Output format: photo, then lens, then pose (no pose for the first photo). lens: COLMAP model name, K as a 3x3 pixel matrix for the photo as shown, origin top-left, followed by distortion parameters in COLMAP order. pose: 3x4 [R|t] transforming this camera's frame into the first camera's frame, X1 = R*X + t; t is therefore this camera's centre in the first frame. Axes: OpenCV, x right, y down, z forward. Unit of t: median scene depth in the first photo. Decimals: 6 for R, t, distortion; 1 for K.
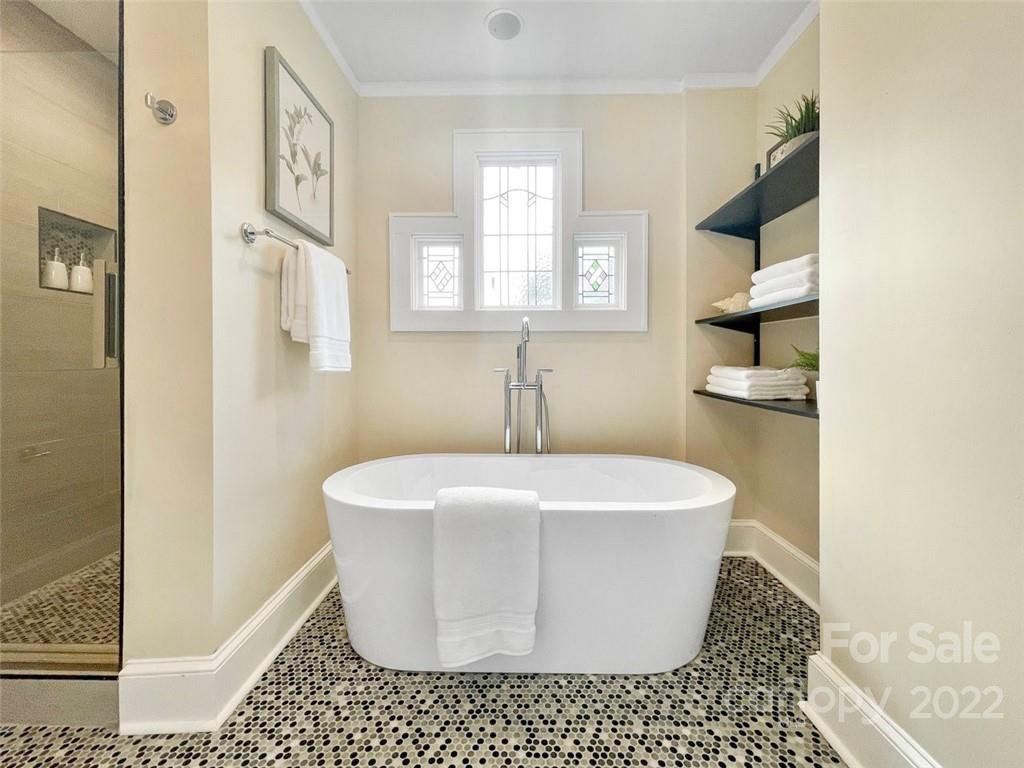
lens RADIAL K [[421.4, 0, 515.3], [0, 421.4, 364.6], [0, 0, 1]] dist [-0.000039, -0.000251]
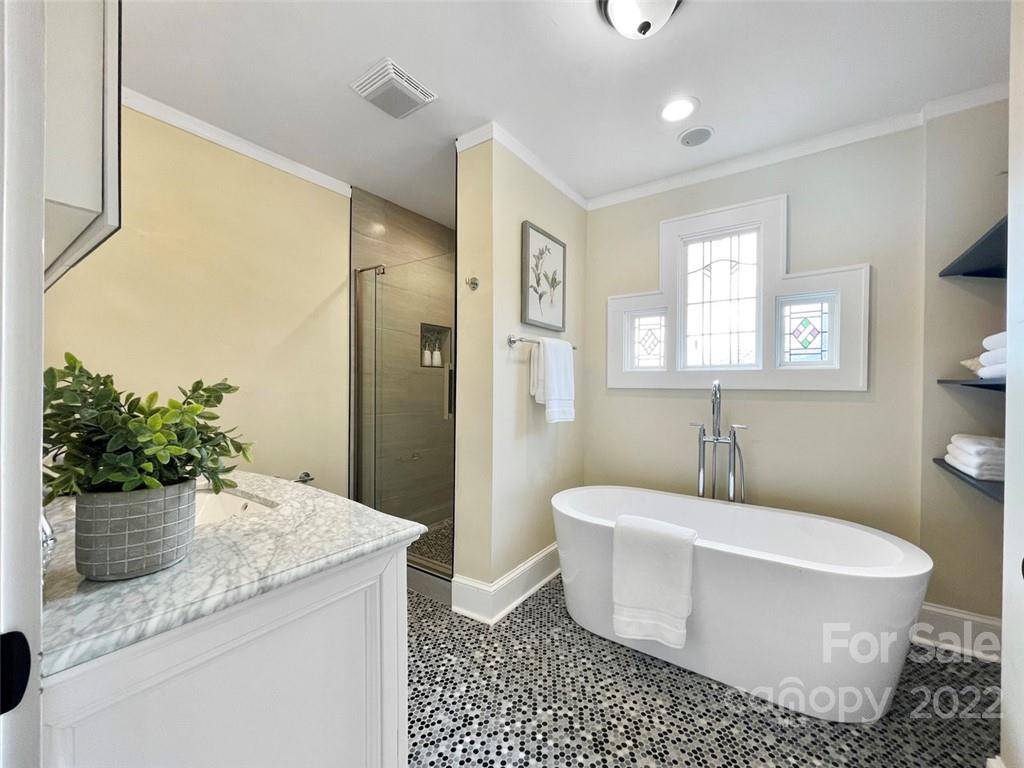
lens RADIAL K [[410.5, 0, 509.6], [0, 410.5, 389.6], [0, 0, 1]] dist [-0.001185, 0.000181]
pose [[0.822320, 0.010164, -0.568935, 0.258431], [-0.012413, 0.999923, -0.000078, -0.104939], [0.568890, 0.007127, 0.822383, -0.309006]]
